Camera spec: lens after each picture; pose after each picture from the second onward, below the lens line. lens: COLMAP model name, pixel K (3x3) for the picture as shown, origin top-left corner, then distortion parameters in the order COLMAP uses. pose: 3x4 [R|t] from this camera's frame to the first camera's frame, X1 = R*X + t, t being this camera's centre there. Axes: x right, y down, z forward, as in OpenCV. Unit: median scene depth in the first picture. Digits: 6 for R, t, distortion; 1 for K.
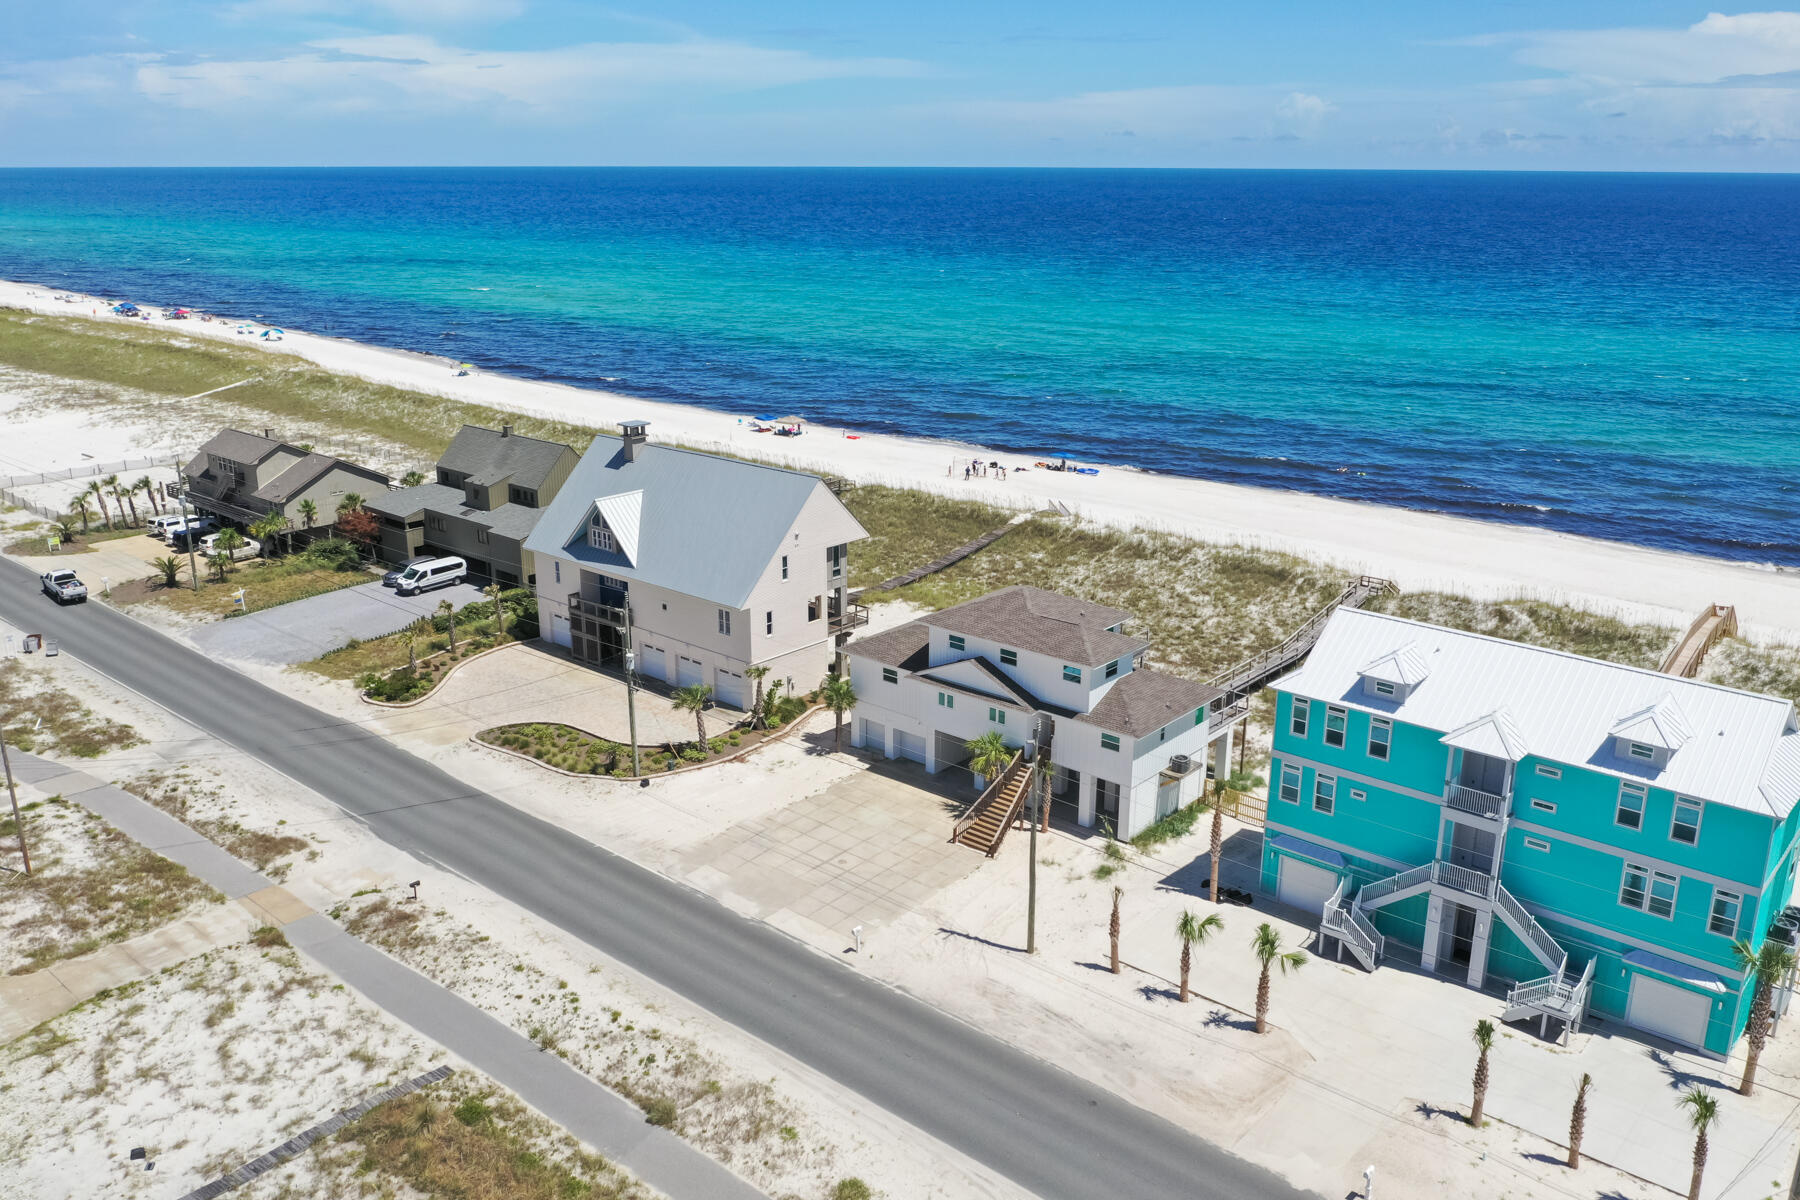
lens RADIAL K [[1446.5, 0, 911.7], [0, 1446.5, 594.2], [0, 0, 1]] dist [-0.010113, 0.003838]
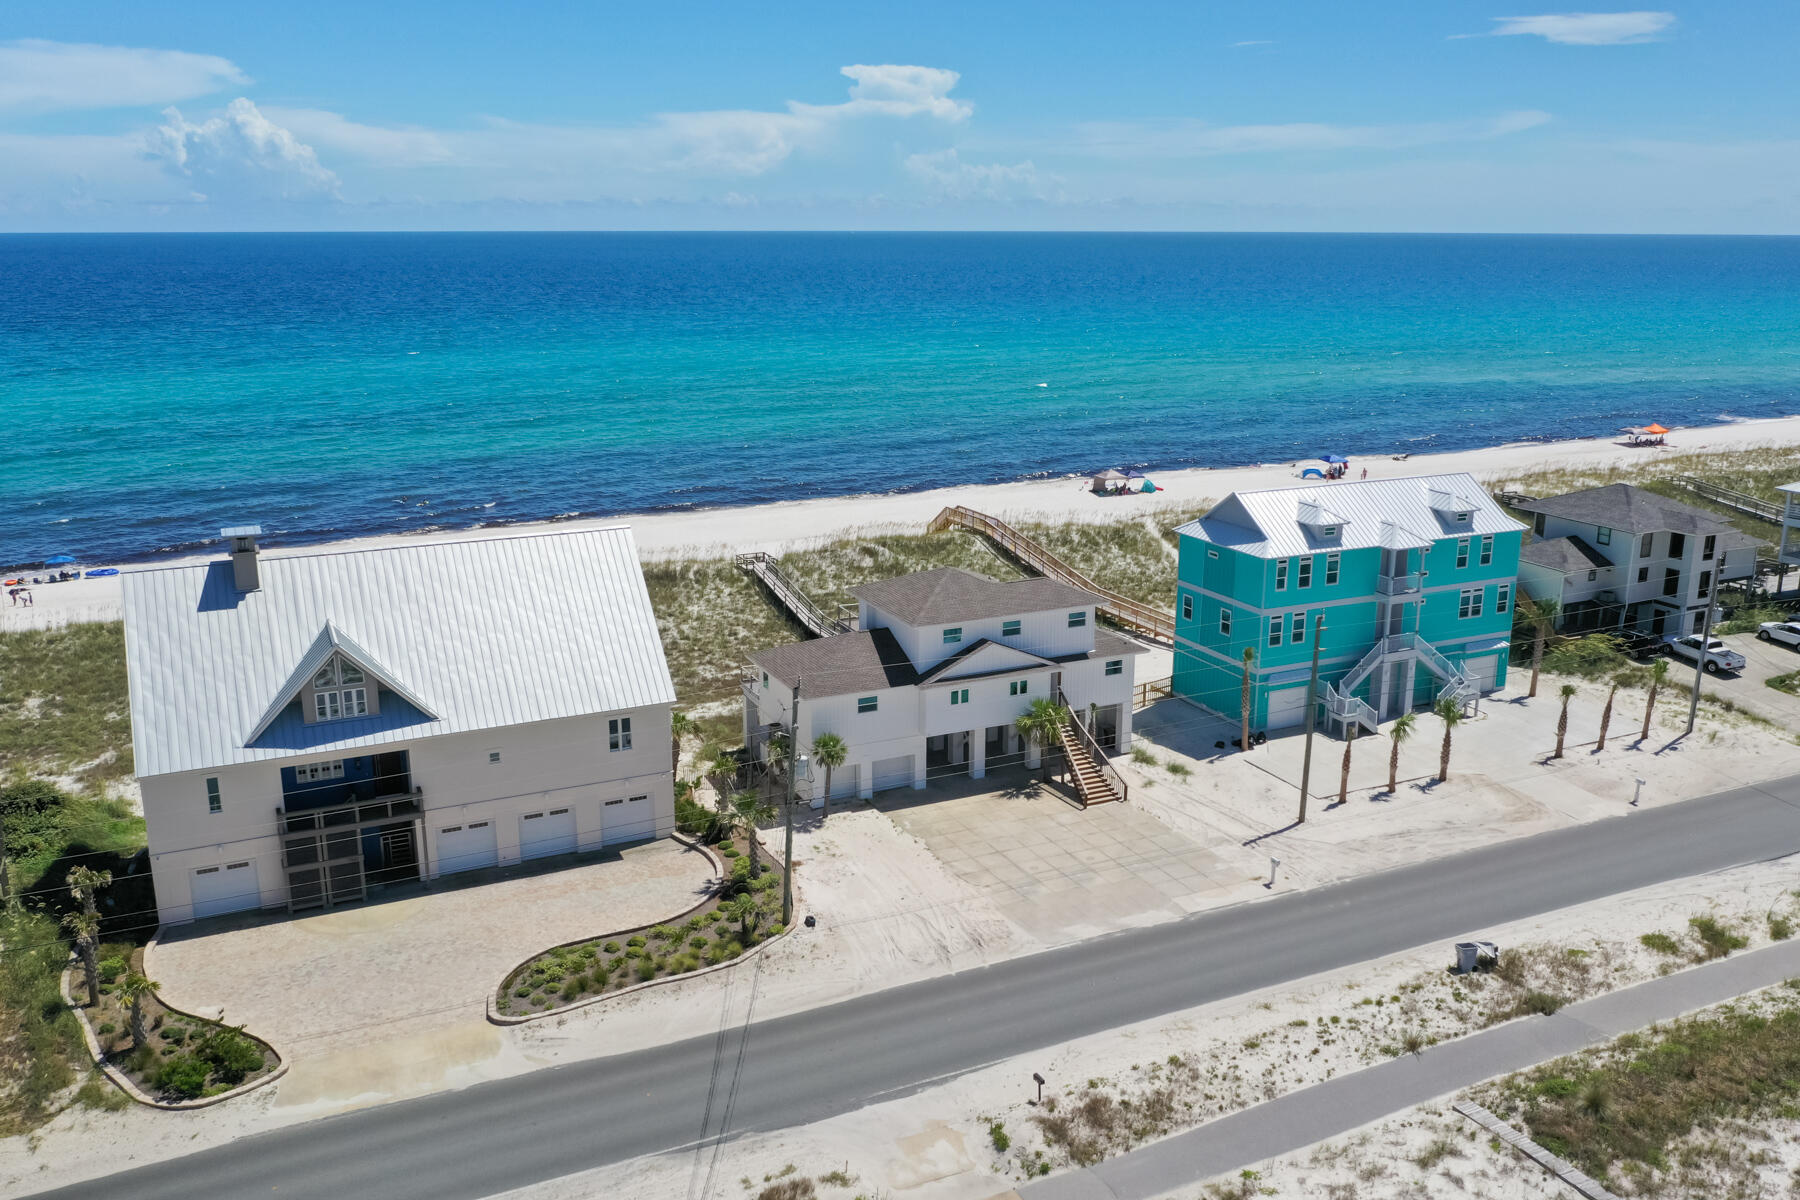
lens RADIAL K [[1444.0, 0, 917.4], [0, 1444.0, 634.7], [0, 0, 1]] dist [-0.005299, -0.002206]
pose [[0.400468, -0.253730, 0.880481, -0.761243], [0.264307, 0.952042, 0.154138, -0.111678], [-0.877364, 0.170990, 0.448325, 0.554909]]
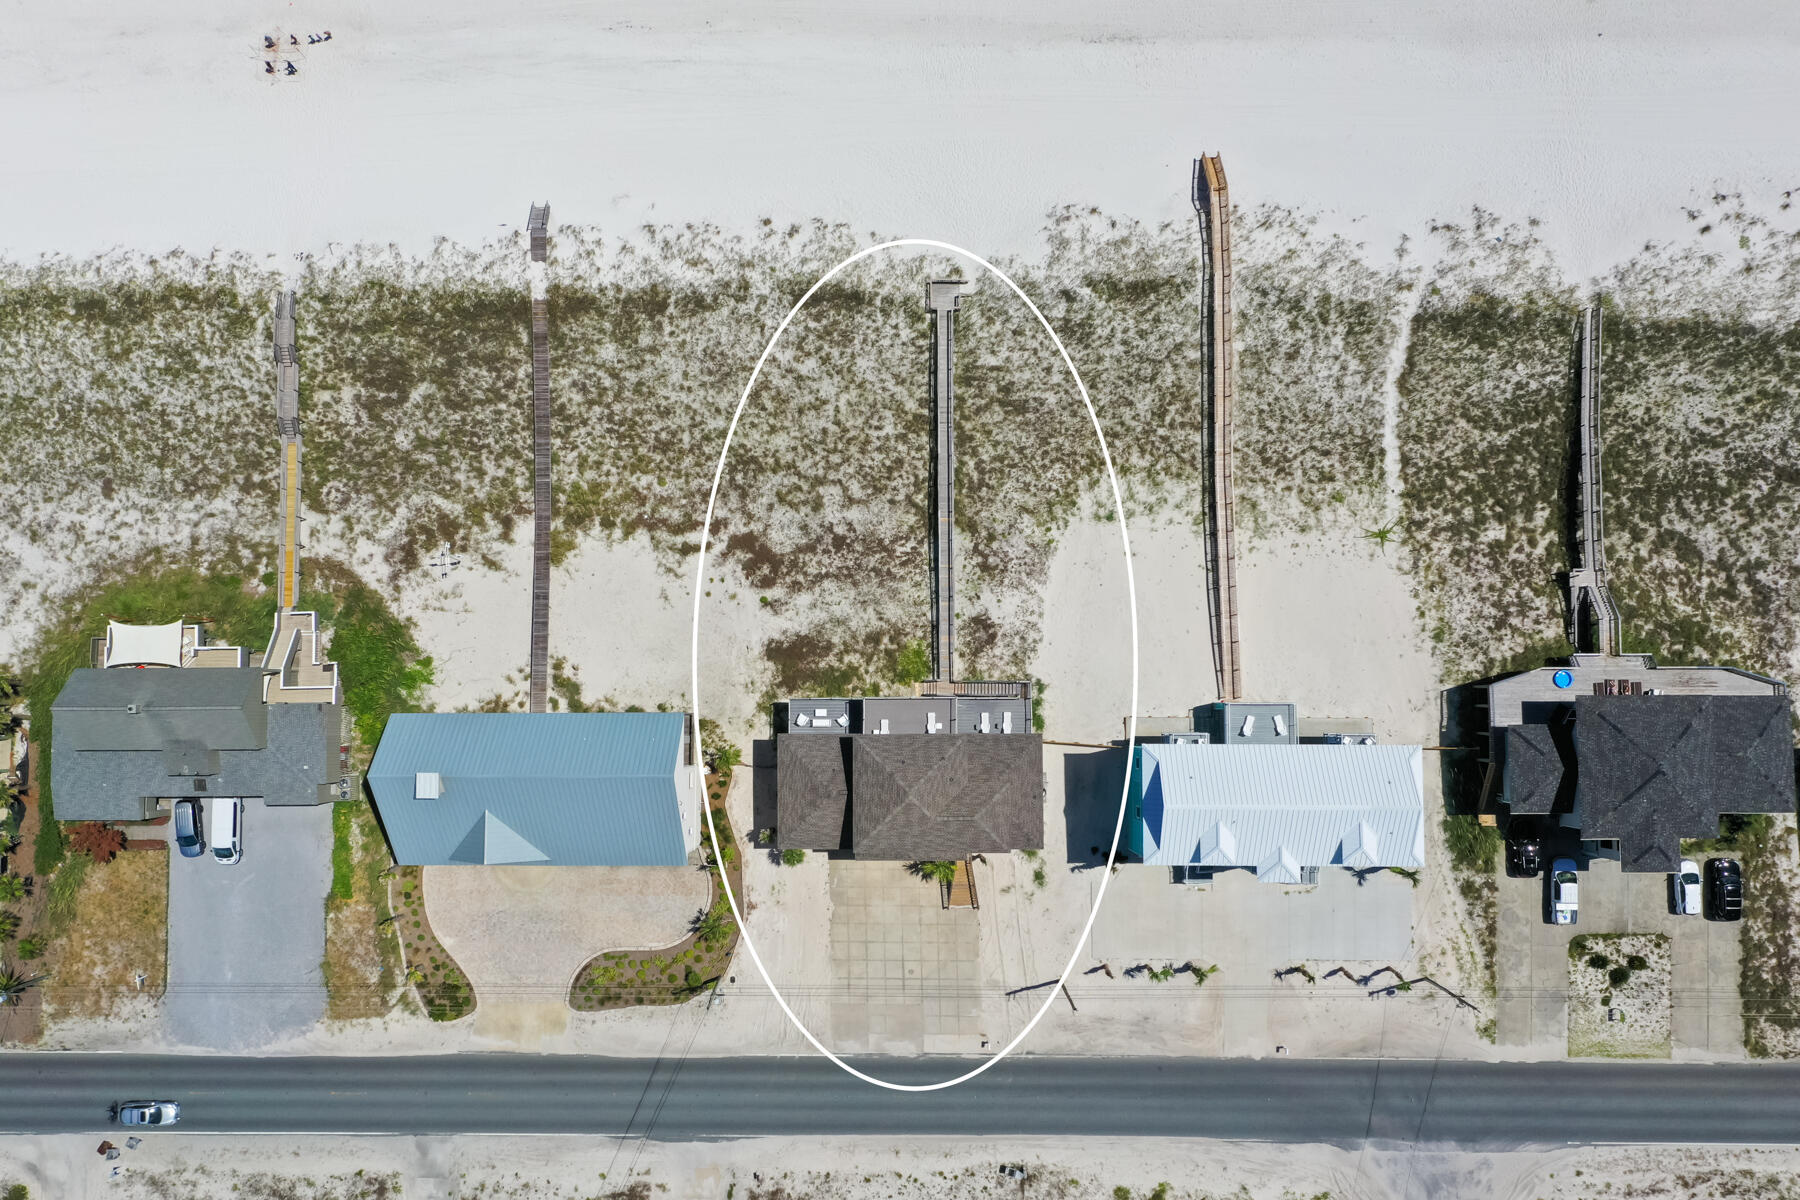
lens RADIAL K [[1452.4, 0, 900.0], [0, 1452.4, 600.0], [0, 0, 1]] dist [0.004660, 0.004513]
pose [[0.757085, -0.653122, 0.015932, 0.163040], [0.215363, 0.272520, 0.937737, -1.255282], [-0.616799, -0.706516, 0.346979, 0.628361]]
